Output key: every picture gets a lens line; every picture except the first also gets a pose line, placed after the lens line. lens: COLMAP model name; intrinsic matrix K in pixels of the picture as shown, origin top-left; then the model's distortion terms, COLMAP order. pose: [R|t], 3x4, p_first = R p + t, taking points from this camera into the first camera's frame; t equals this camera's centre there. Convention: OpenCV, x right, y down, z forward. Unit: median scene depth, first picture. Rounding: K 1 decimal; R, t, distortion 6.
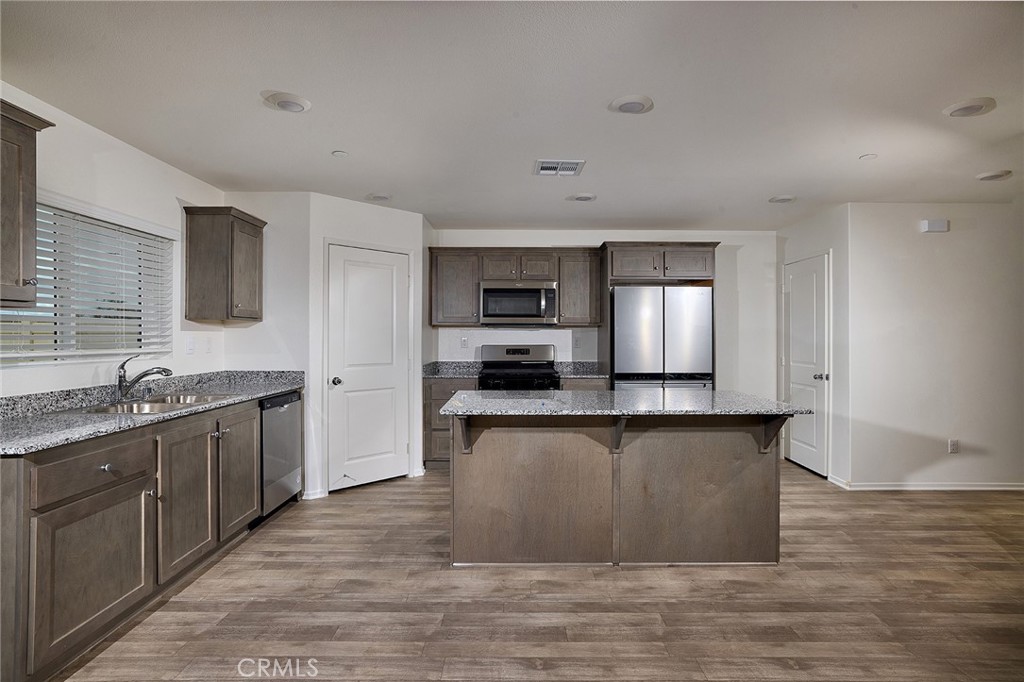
lens RADIAL K [[502.4, 0, 512.0], [0, 502.4, 341.0], [0, 0, 1]] dist [-0.019802, 0.000788]
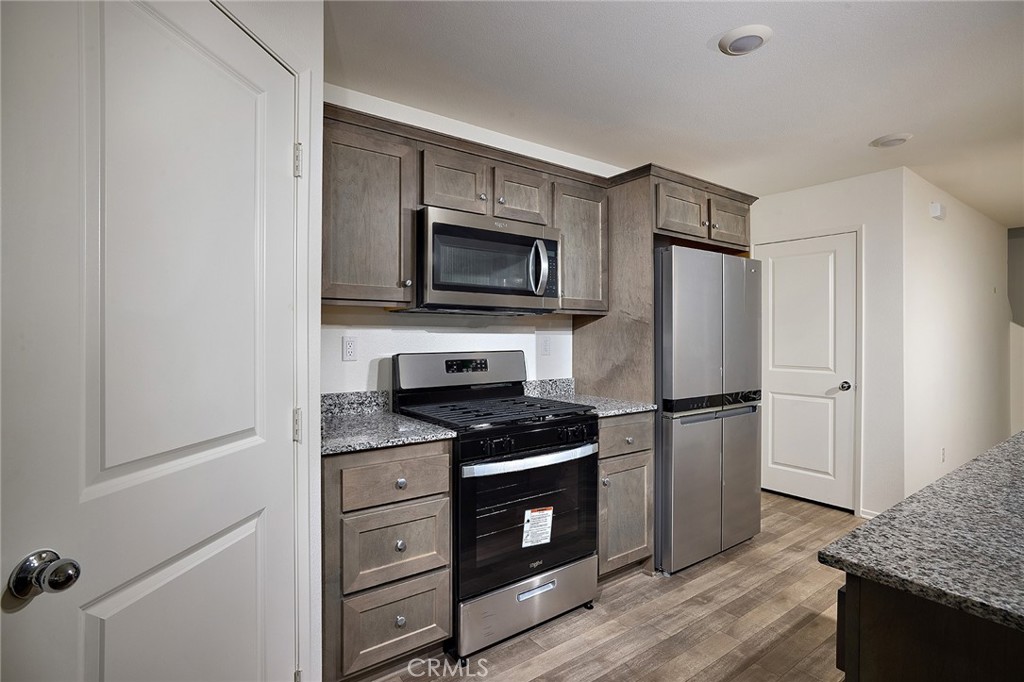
lens RADIAL K [[542.0, 0, 513.0], [0, 542.0, 330.9], [0, 0, 1]] dist [0.001615, 0.000386]
pose [[0.773625, 0.001724, 0.633641, -0.376938], [-0.000395, 0.999997, -0.002238, -0.014816], [-0.633644, 0.001481, 0.773624, 0.753606]]
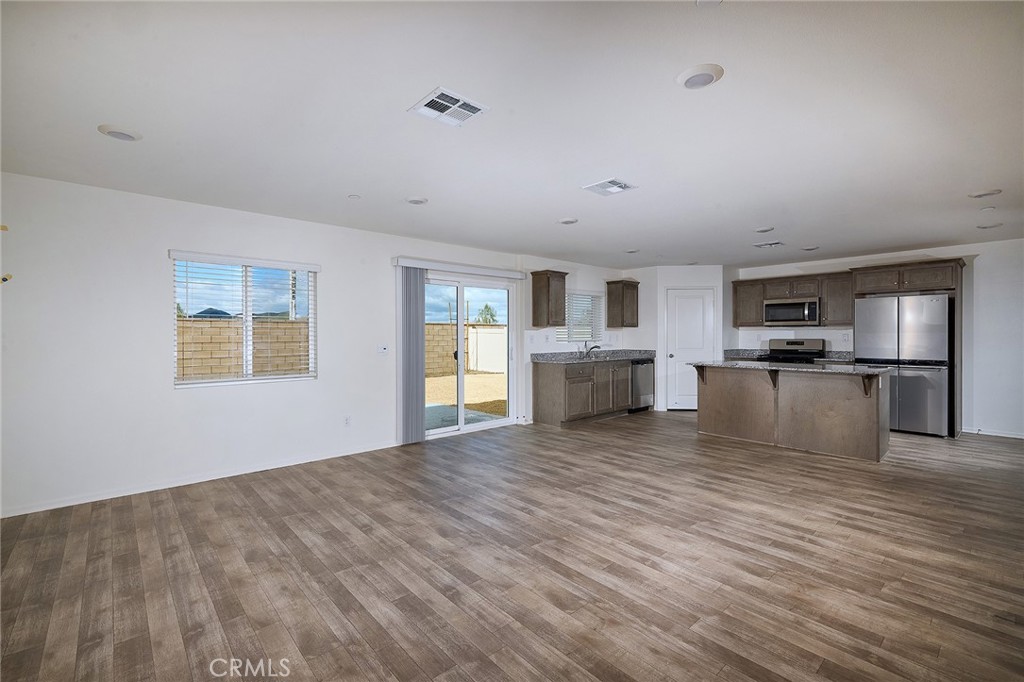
lens RADIAL K [[444.6, 0, 512.0], [0, 444.6, 341.0], [0, 0, 1]] dist [0.000731, 0.000561]
pose [[0.670308, 0.007878, -0.742041, 0.581919], [-0.001856, 0.999958, 0.008940, 0.004698], [0.742080, -0.004615, 0.670295, -0.724758]]
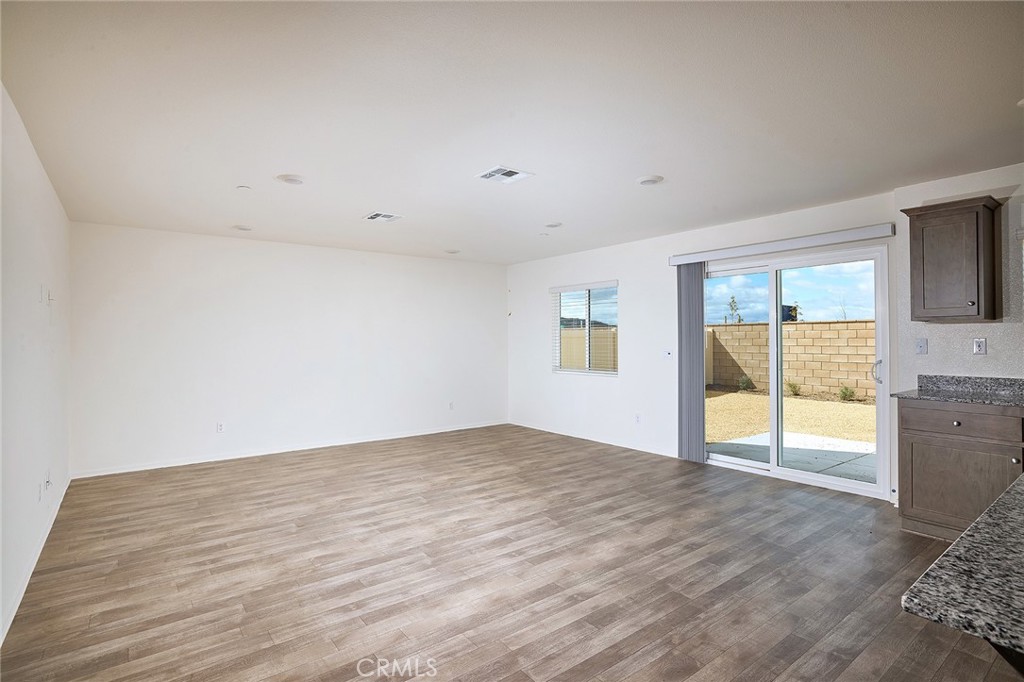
lens RADIAL K [[505.0, 0, 512.0], [0, 505.0, 341.0], [0, 0, 1]] dist [-0.021116, 0.018144]
pose [[-0.786834, 0.007146, -0.617124, 0.598793], [0.004427, 0.999973, 0.005934, -0.006739], [0.617149, 0.001937, -0.786844, 0.685225]]
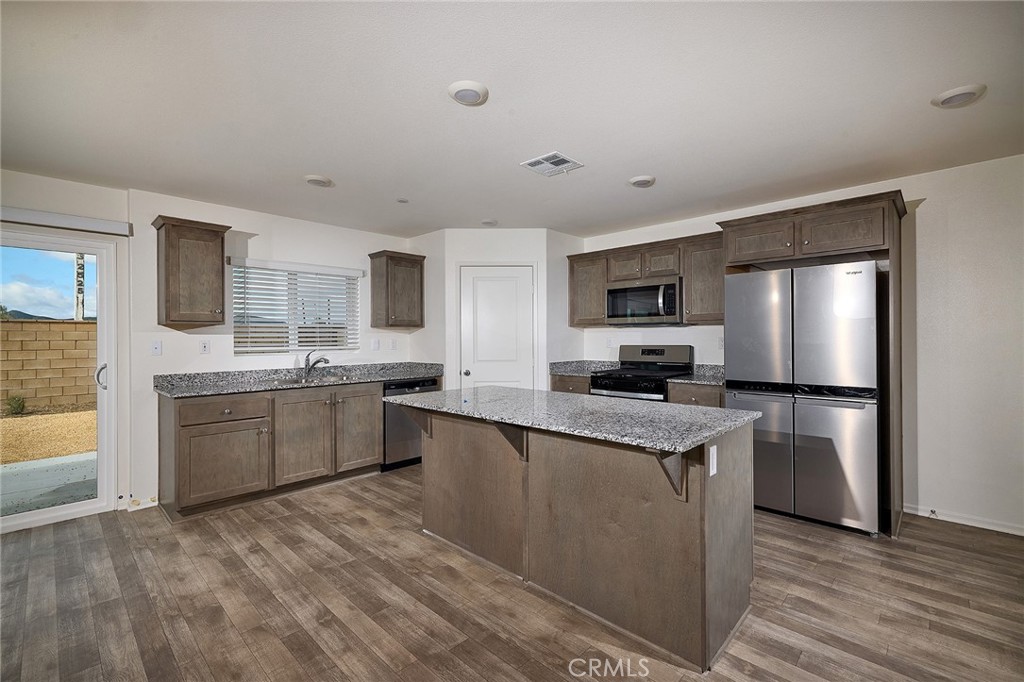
lens RADIAL K [[444.6, 0, 512.0], [0, 444.6, 341.0], [0, 0, 1]] dist [0.000731, 0.000561]
pose [[0.726131, -0.001607, -0.687555, 0.530431], [0.001298, 0.999999, -0.000966, 0.000129], [0.687555, -0.000191, 0.726132, 0.265603]]
